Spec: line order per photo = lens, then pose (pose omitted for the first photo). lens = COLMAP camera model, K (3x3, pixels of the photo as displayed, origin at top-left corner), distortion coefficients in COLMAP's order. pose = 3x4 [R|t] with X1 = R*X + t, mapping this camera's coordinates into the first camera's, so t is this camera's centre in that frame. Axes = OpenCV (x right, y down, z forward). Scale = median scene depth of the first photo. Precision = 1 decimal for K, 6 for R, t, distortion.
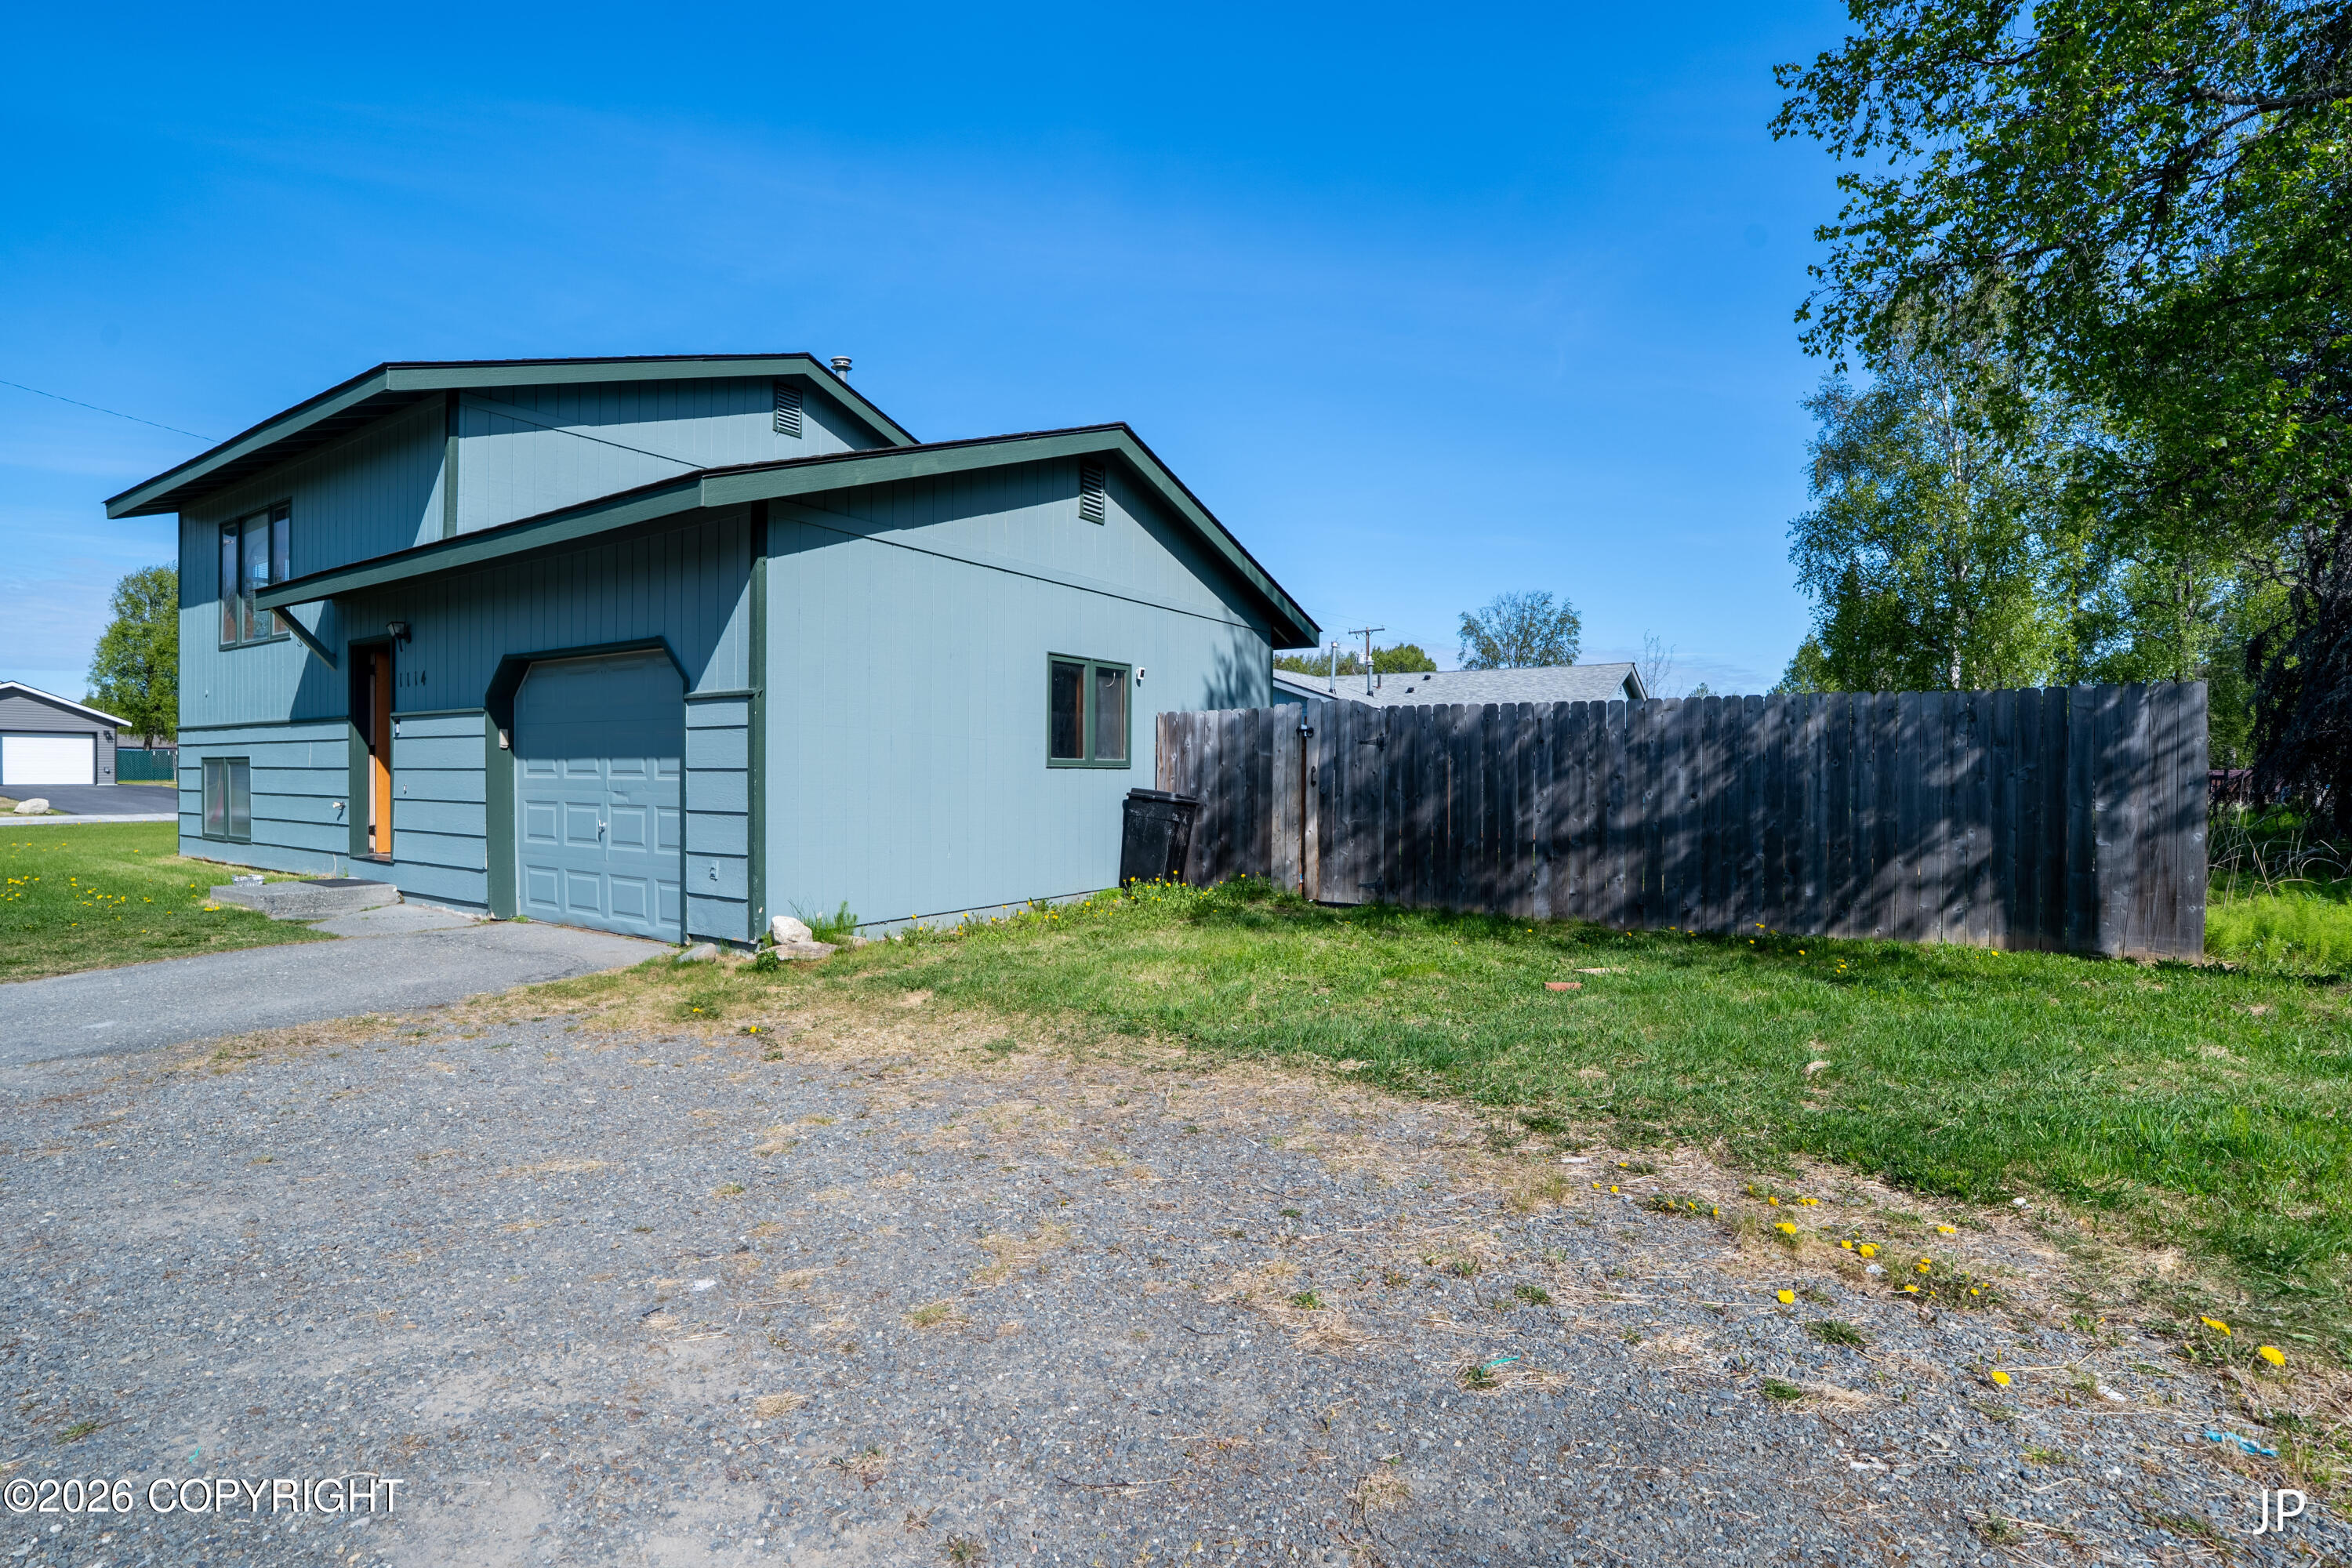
lens RADIAL K [[1096.9, 0, 1171.1], [0, 1096.9, 781.3], [0, 0, 1]] dist [-0.070129, 0.026782]
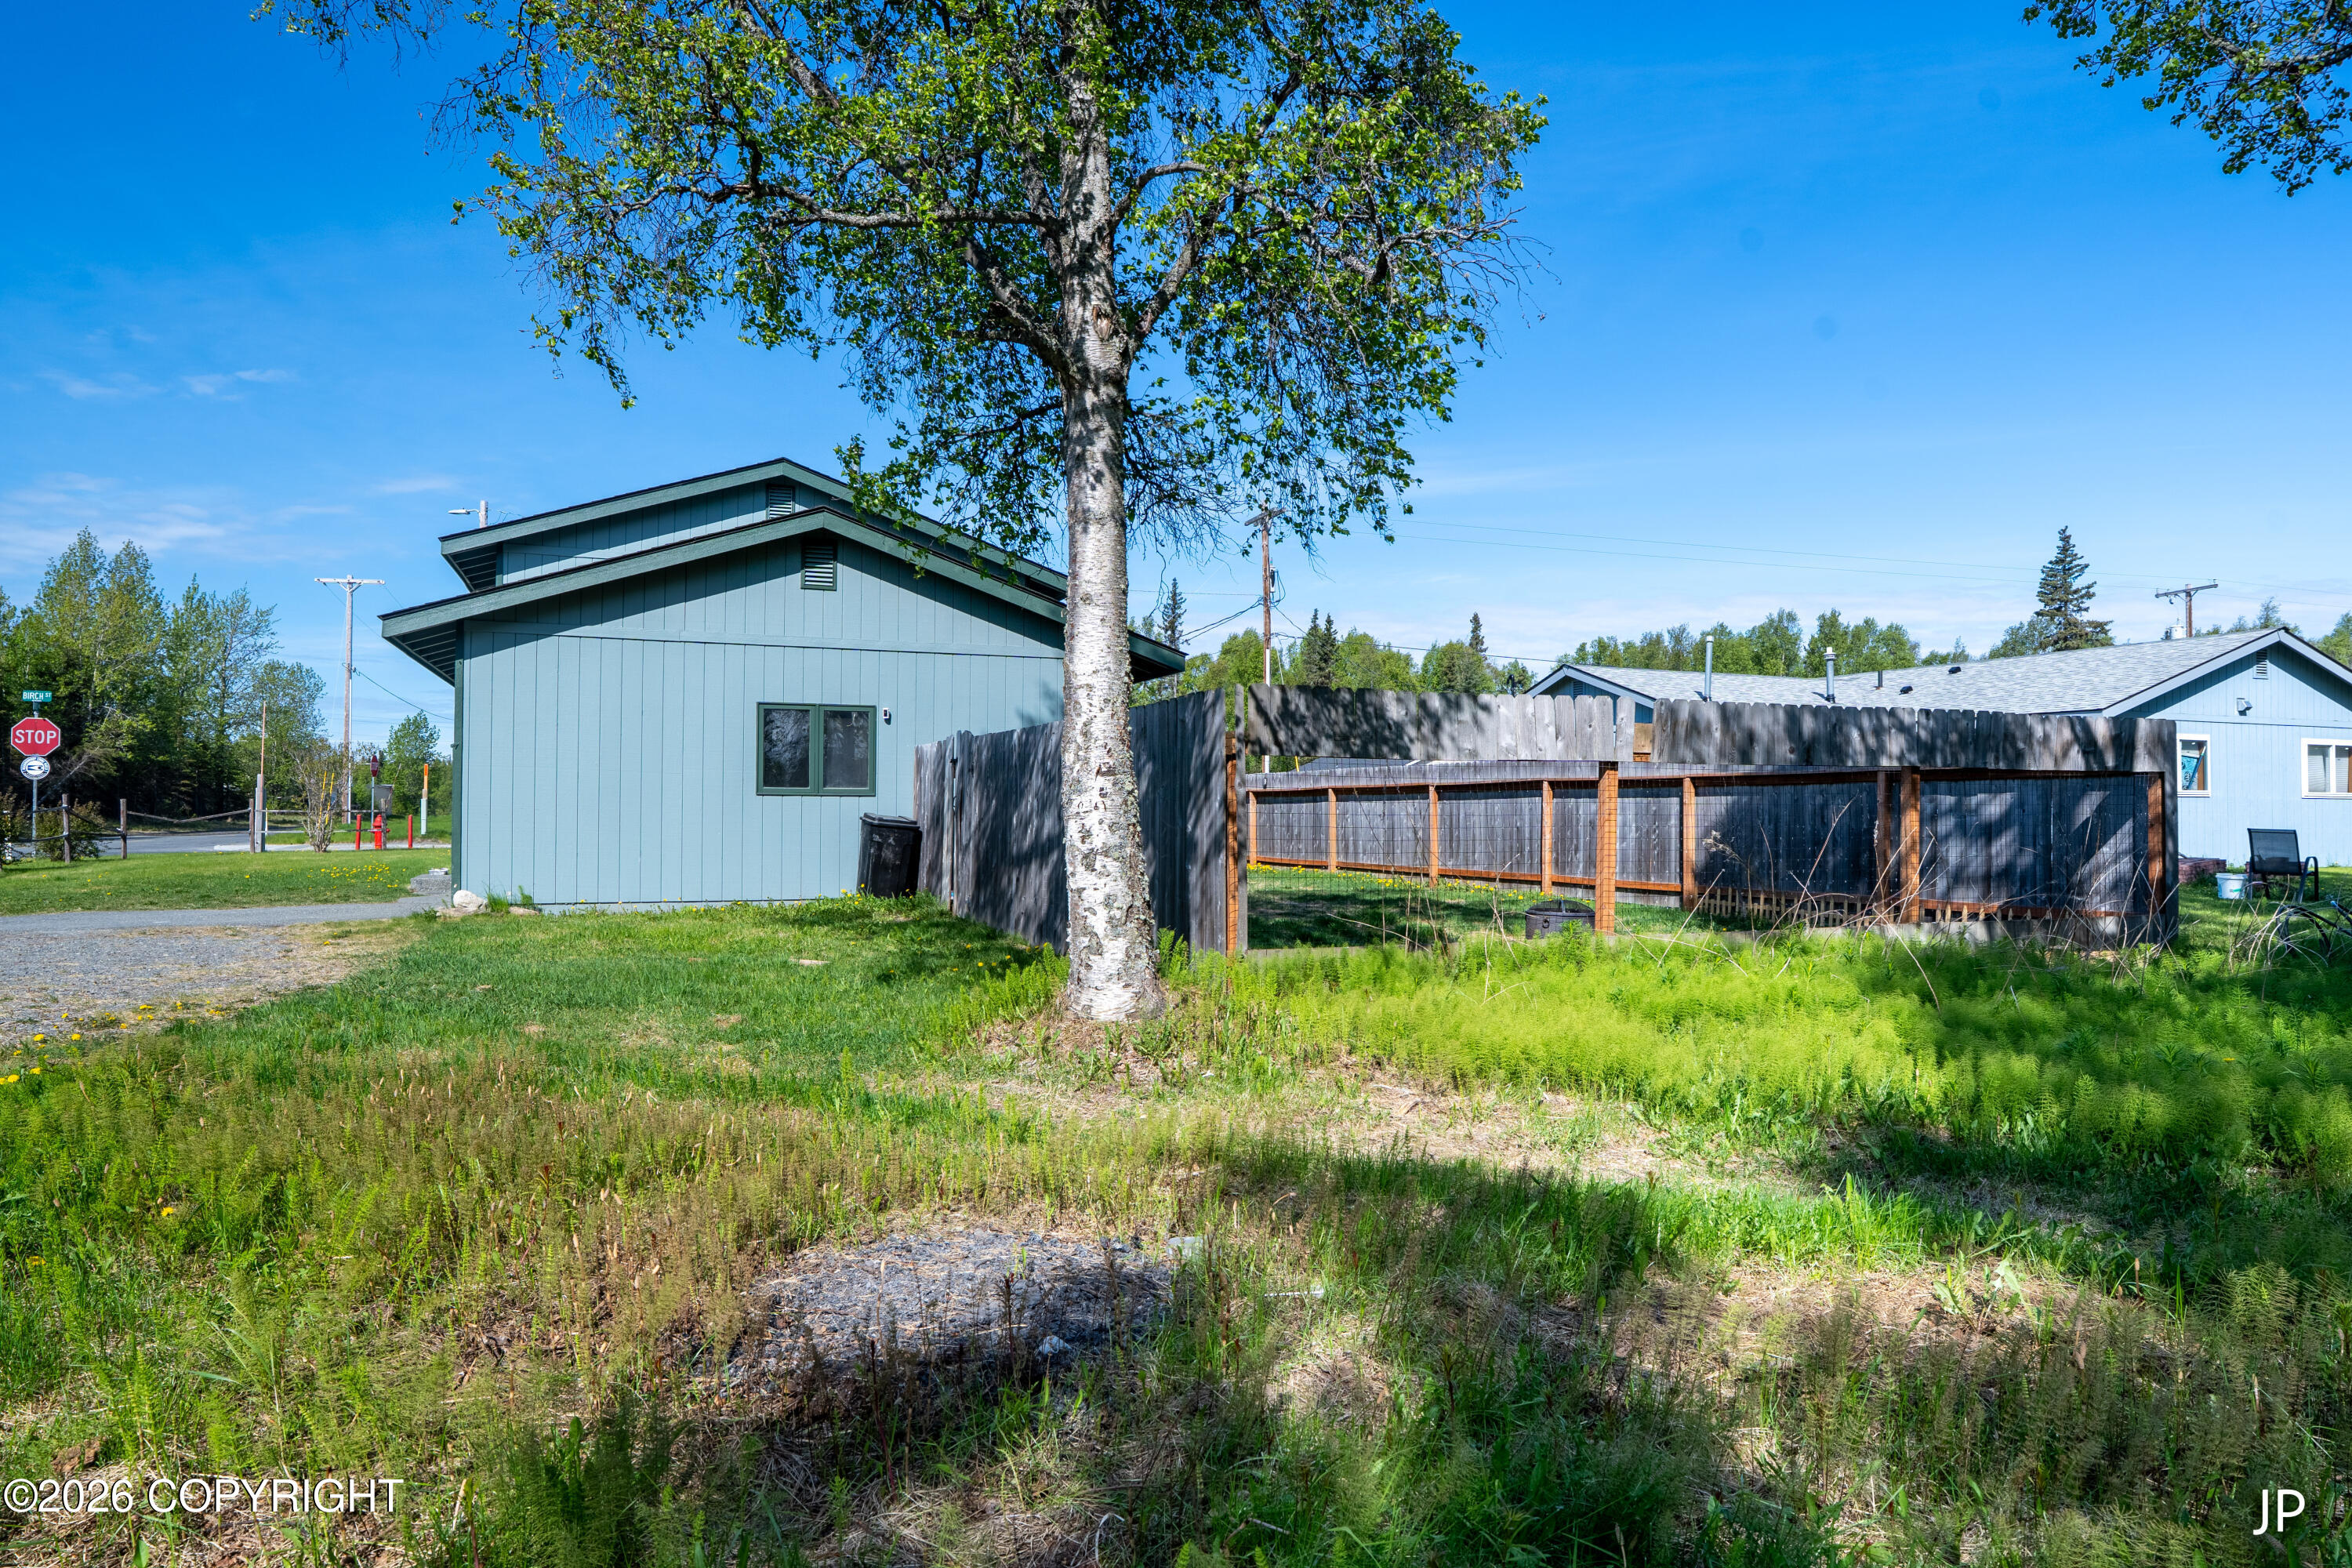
lens RADIAL K [[1418.8, 0, 1176.0], [0, 1418.8, 784.0], [0, 0, 1]] dist [-0.072582, -0.000293]
pose [[0.823280, -0.008973, -0.567565, 1.053639], [-0.006453, 0.999662, -0.025165, 0.010539], [0.567599, 0.024380, 0.822944, -0.041411]]
